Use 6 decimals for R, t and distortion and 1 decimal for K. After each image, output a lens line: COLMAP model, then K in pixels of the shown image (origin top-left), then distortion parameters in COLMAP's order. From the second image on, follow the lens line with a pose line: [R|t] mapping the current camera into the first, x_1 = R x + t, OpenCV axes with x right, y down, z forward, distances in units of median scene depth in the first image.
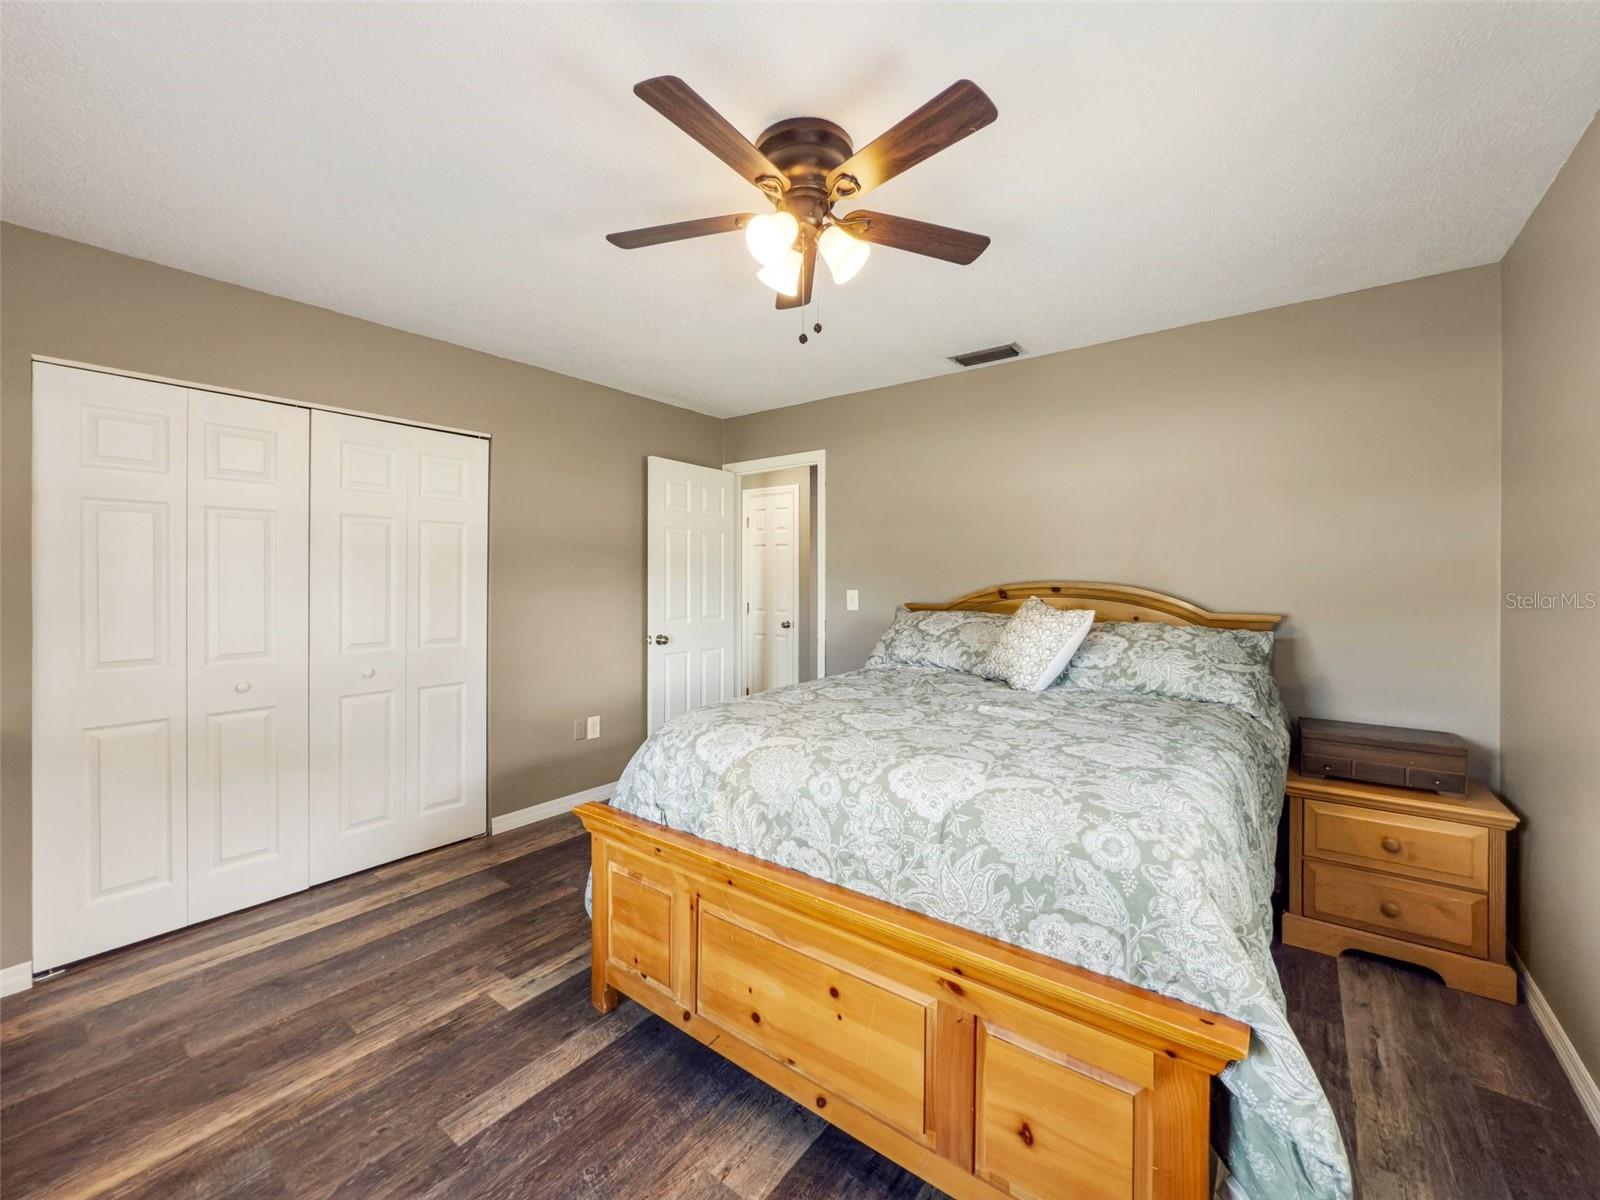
lens RADIAL K [[655.4, 0, 799.2], [0, 655.4, 586.0], [0, 0, 1]] dist [-0.000689, 0.000287]
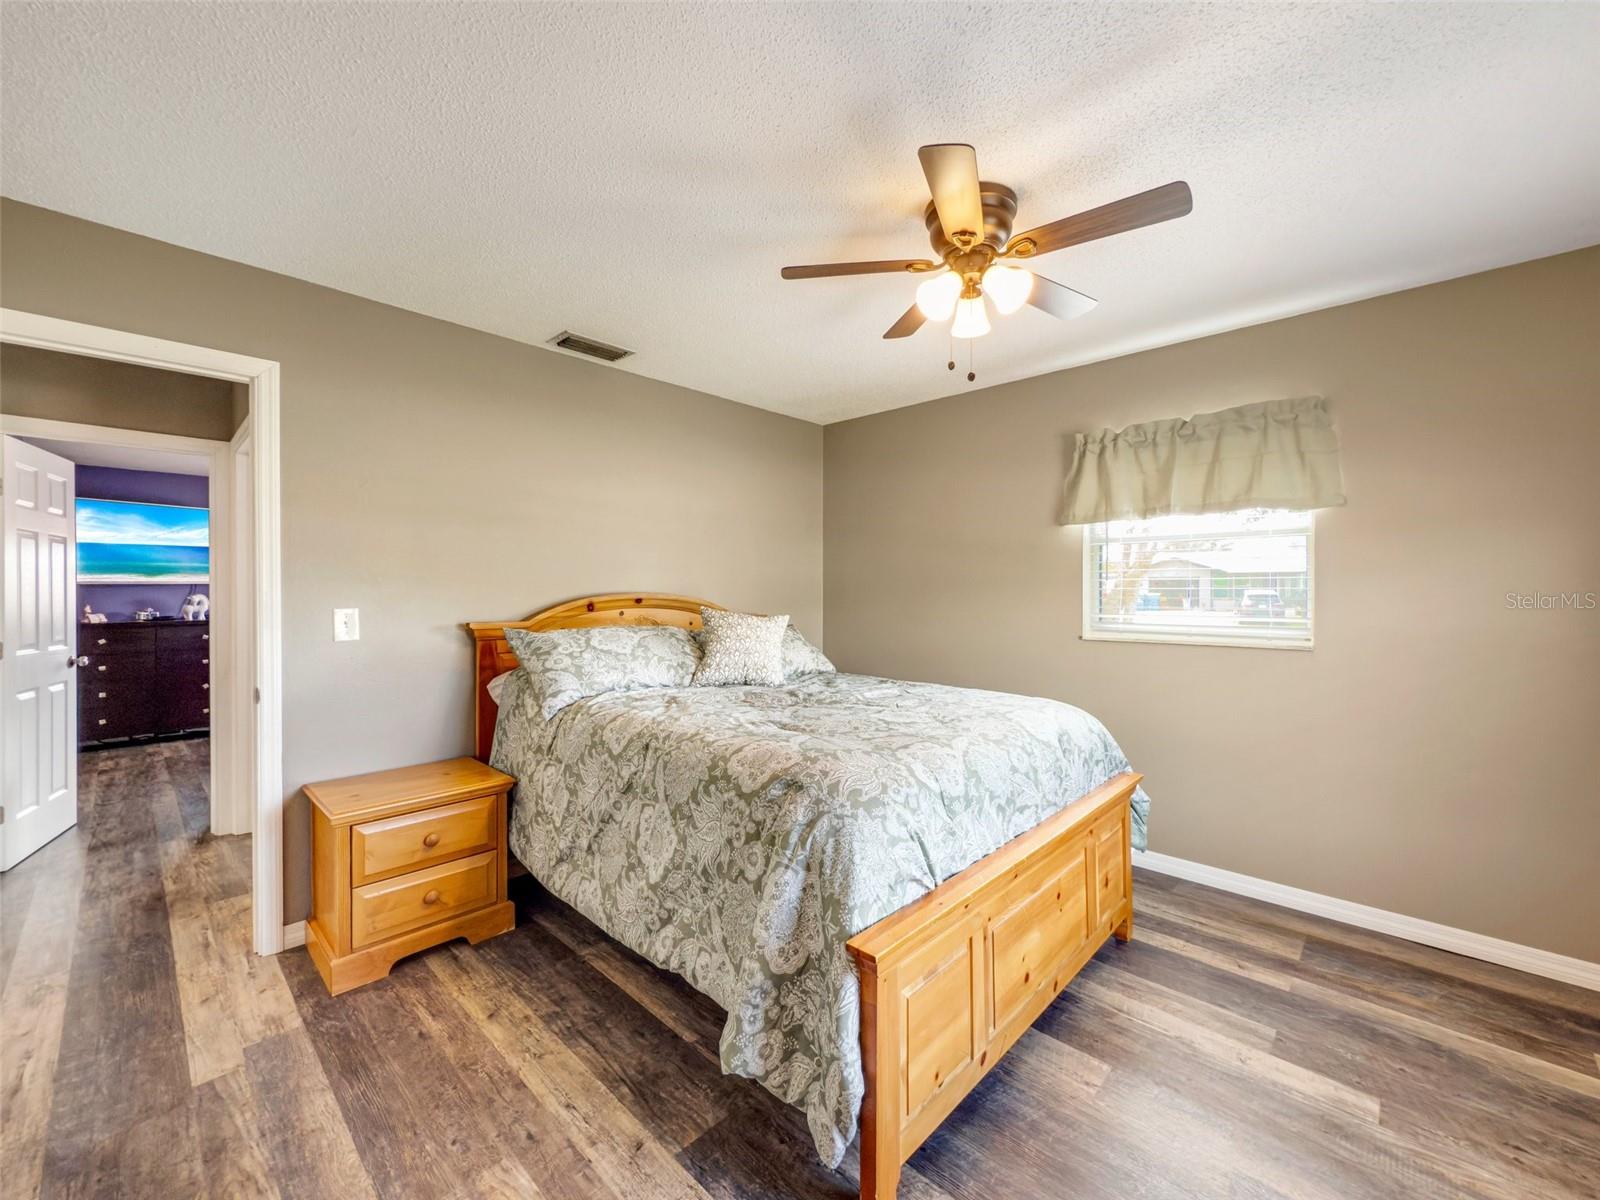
lens RADIAL K [[655.4, 0, 796.2], [0, 655.4, 593.7], [0, 0, 1]] dist [-0.000689, 0.000287]
pose [[0.107275, -0.008947, 0.994189, -0.622774], [0.006727, 0.999943, 0.008273, -0.012710], [-0.994207, 0.005800, 0.107329, 0.639403]]
